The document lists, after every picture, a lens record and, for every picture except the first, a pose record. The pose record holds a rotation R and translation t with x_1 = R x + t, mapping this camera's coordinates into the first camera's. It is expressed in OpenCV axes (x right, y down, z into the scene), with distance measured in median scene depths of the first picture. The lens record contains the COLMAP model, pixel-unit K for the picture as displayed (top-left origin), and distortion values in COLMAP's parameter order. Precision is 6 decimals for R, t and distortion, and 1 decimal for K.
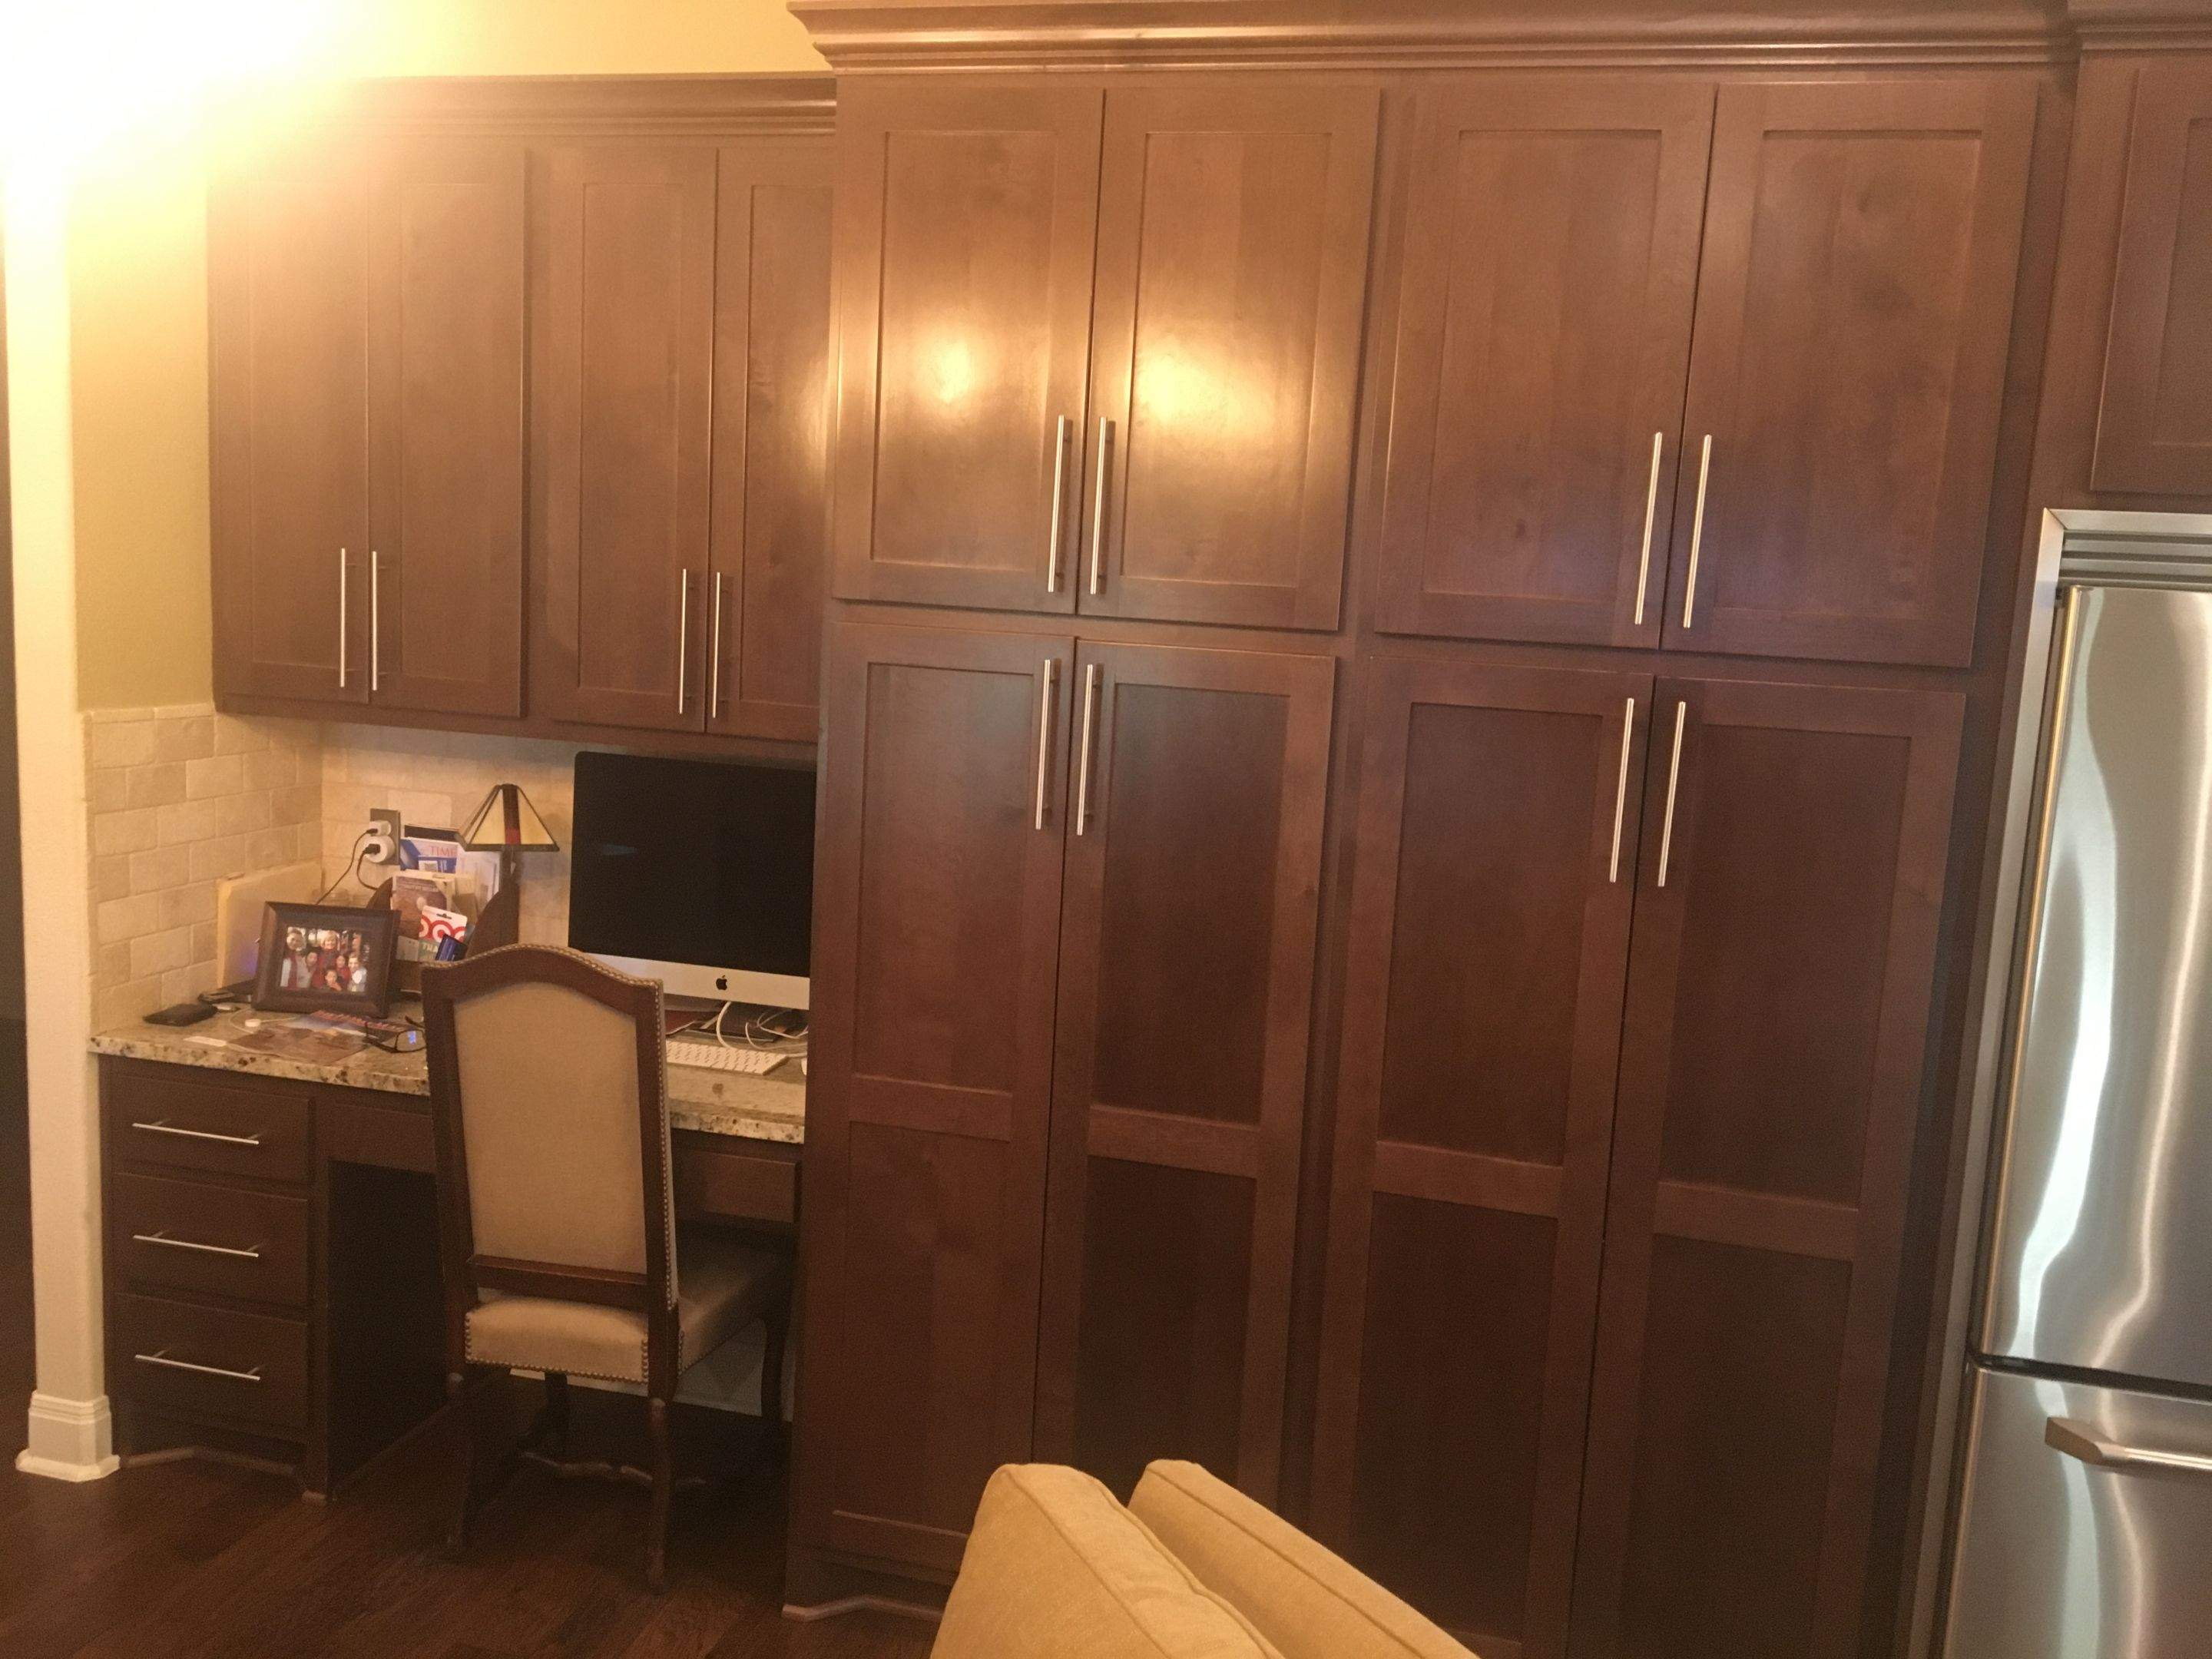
lens RADIAL K [[1918.4, 0, 1057.9], [0, 1918.4, 799.4], [0, 0, 1]] dist [0.123588, -0.161745]
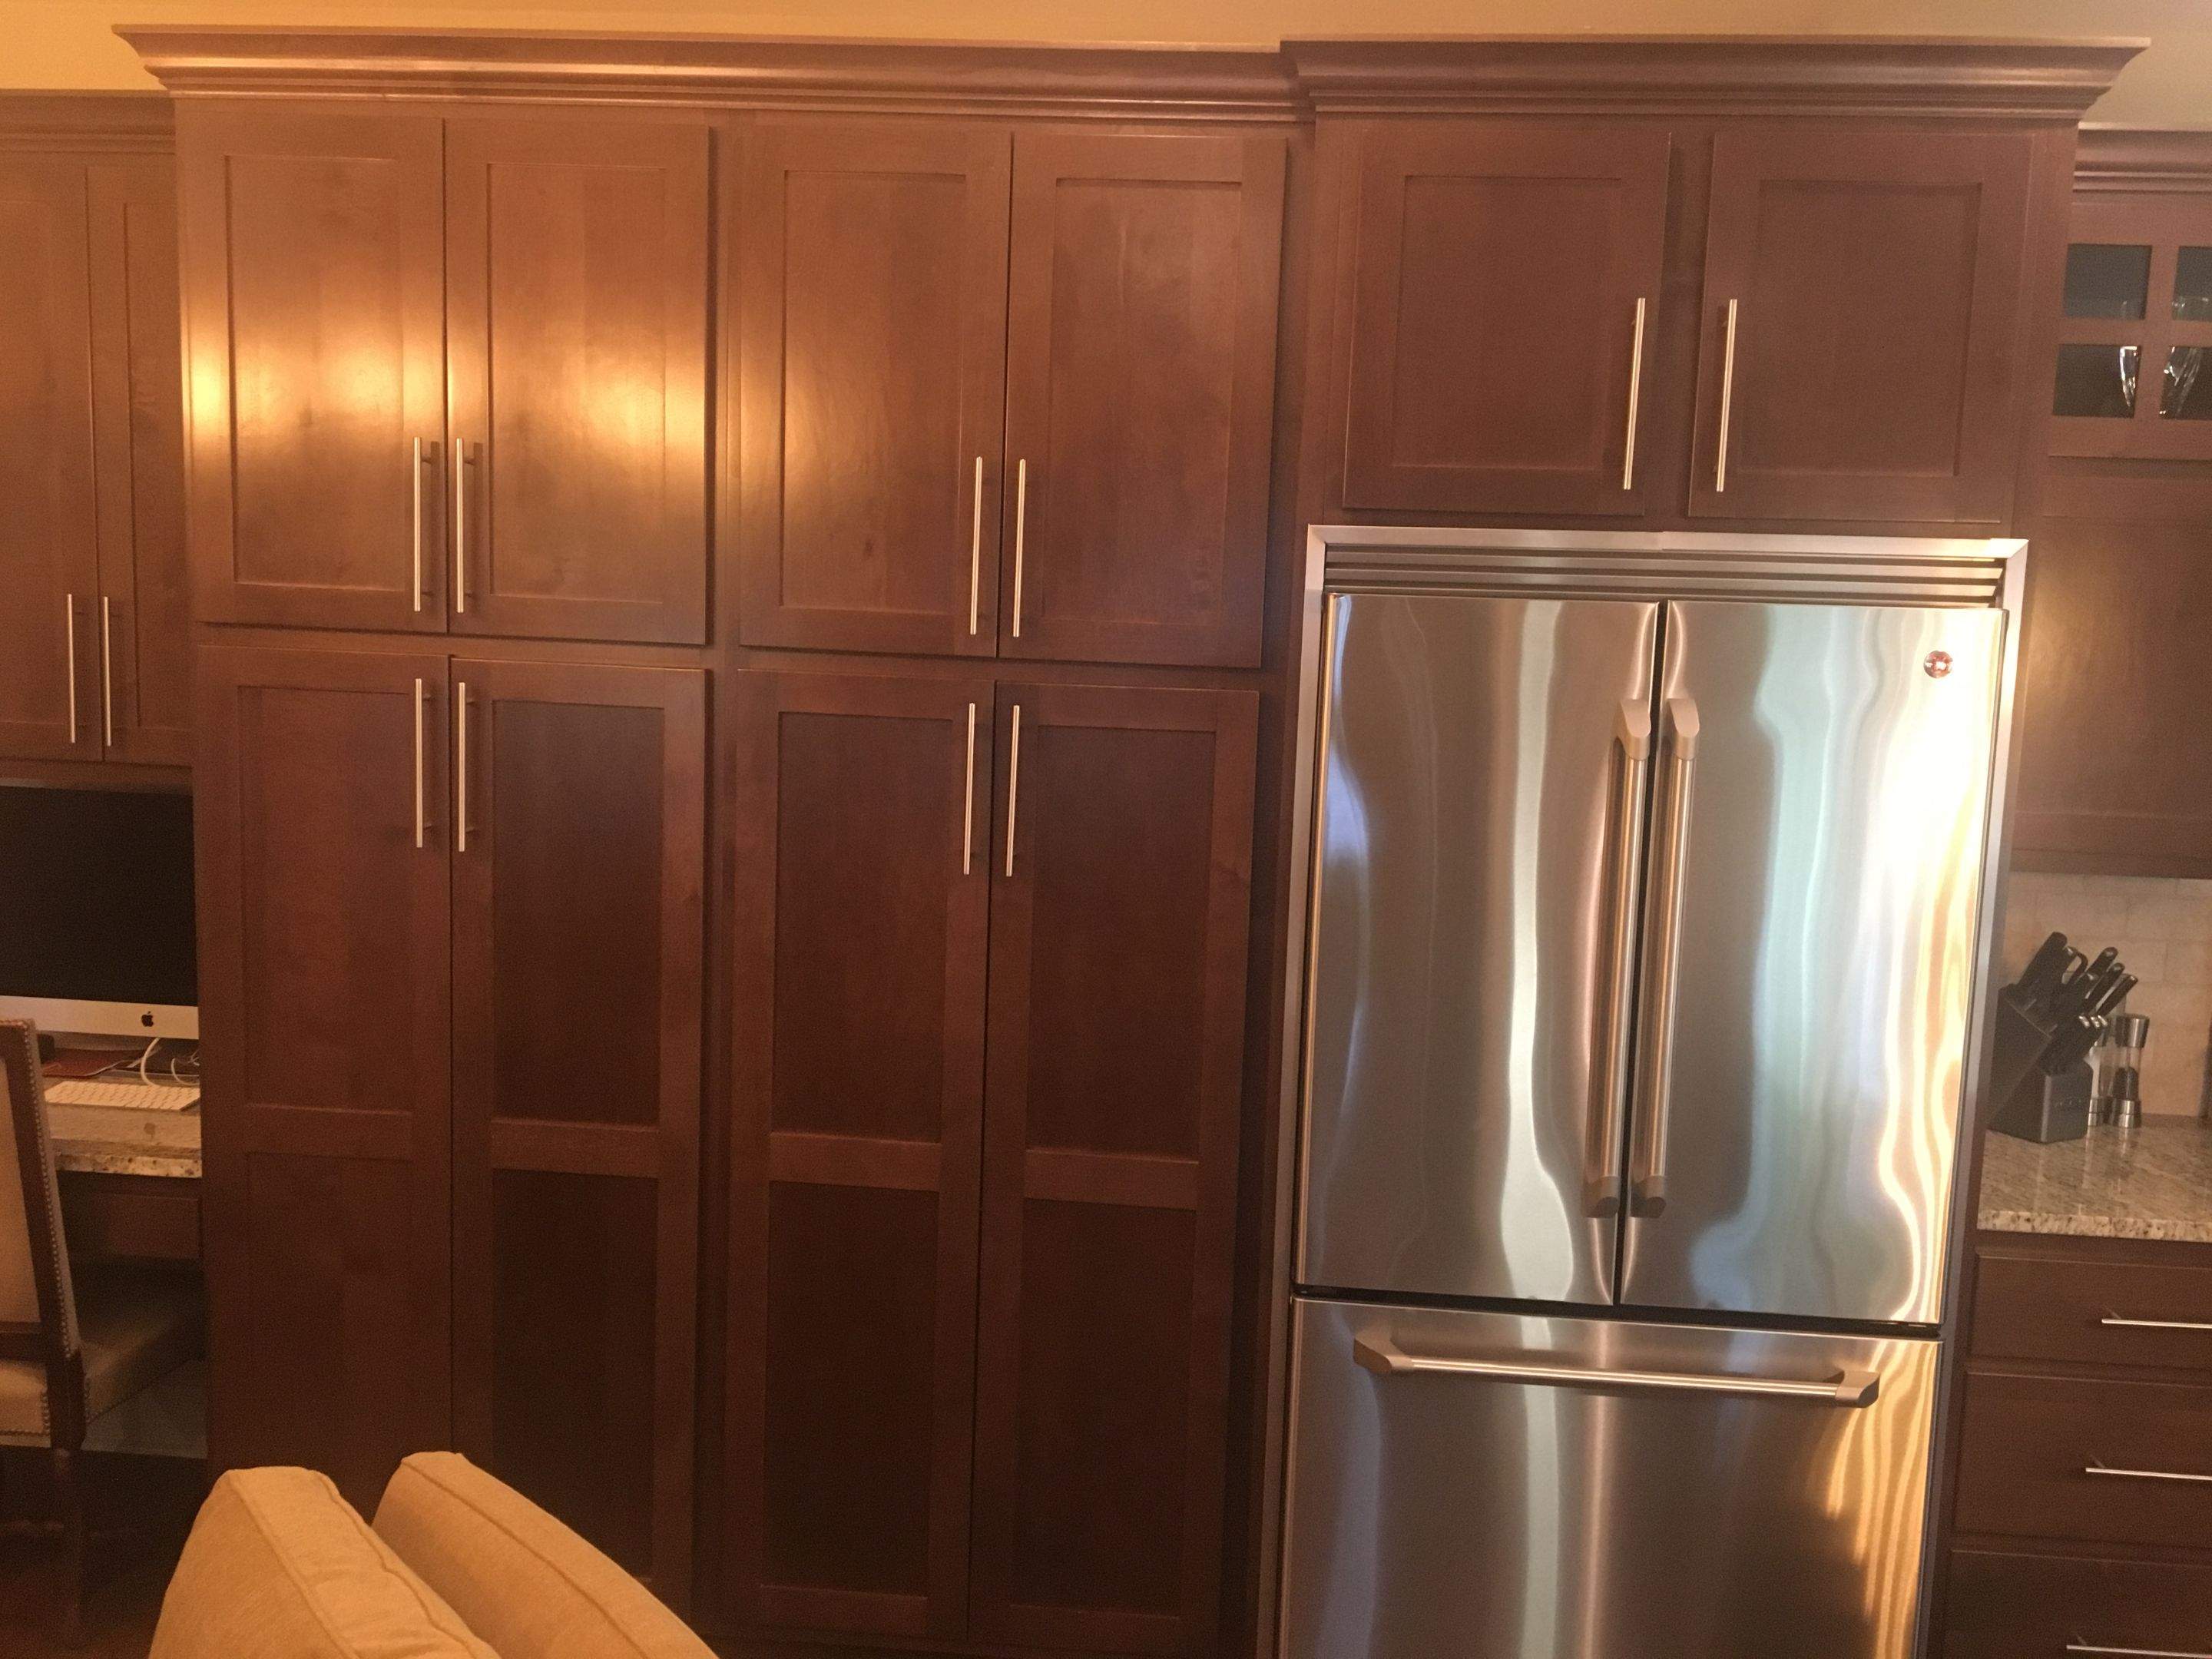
lens RADIAL K [[1918.4, 0, 1057.9], [0, 1918.4, 799.4], [0, 0, 1]] dist [0.123588, -0.161745]
pose [[0.986805, -0.036183, 0.157822, 0.159397], [0.037190, 0.999302, -0.003435, 0.006311], [-0.157587, 0.009259, 0.987462, -0.056377]]
